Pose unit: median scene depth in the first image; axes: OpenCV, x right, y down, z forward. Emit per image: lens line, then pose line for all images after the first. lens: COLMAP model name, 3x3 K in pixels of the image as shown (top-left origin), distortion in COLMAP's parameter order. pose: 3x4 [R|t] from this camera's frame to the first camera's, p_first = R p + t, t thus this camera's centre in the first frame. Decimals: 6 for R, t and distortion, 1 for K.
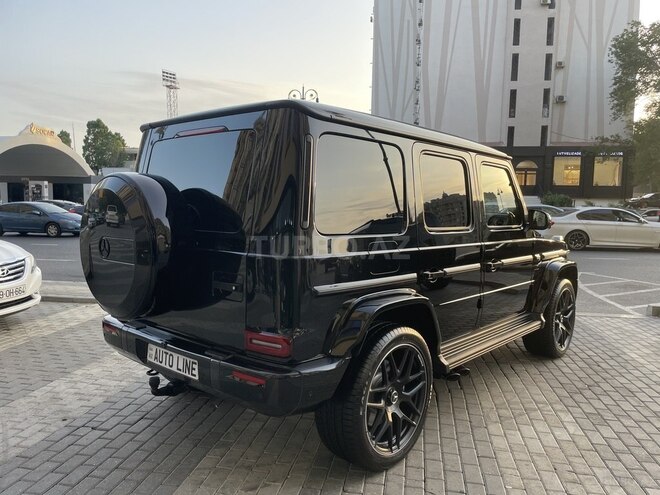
lens RADIAL K [[504.9, 0, 327.6], [0, 504.9, 240.5], [0, 0, 1]] dist [0.077270, -0.110294]
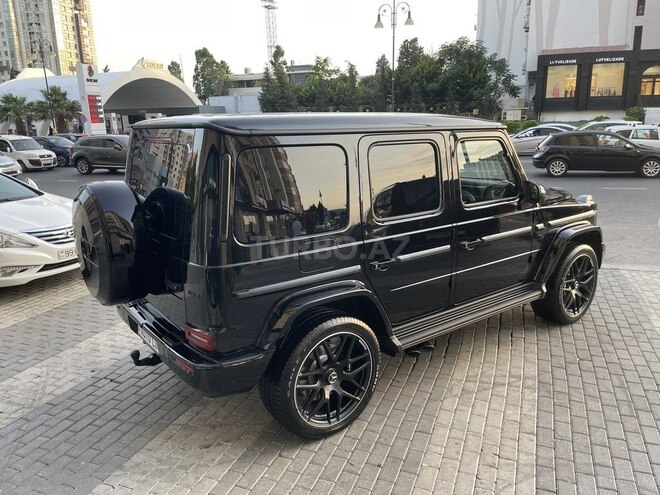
lens RADIAL K [[504.9, 0, 327.6], [0, 504.9, 240.5], [0, 0, 1]] dist [0.077270, -0.110294]
pose [[0.977948, 0.006021, -0.208763, 0.215109], [0.026916, 0.987614, 0.154576, -0.099770], [0.207108, -0.156786, 0.965673, -0.019806]]
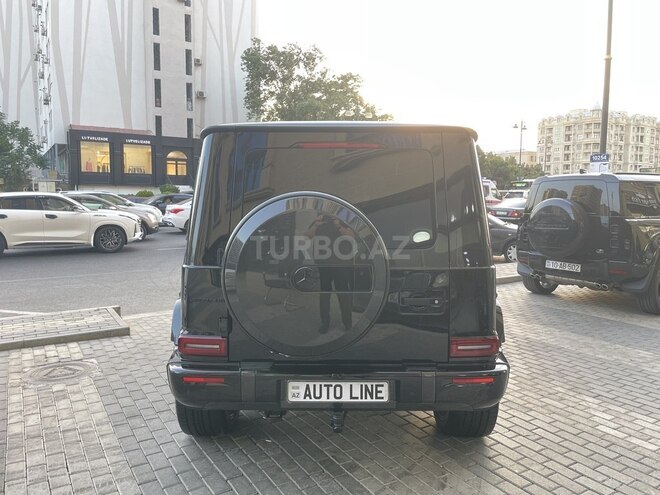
lens RADIAL K [[504.9, 0, 327.6], [0, 504.9, 240.5], [0, 0, 1]] dist [0.077270, -0.110294]
pose [[0.750671, -0.069935, 0.656965, -0.558466], [0.053651, 0.997550, 0.044887, -0.048802], [-0.658495, 0.001551, 0.752584, 0.198188]]
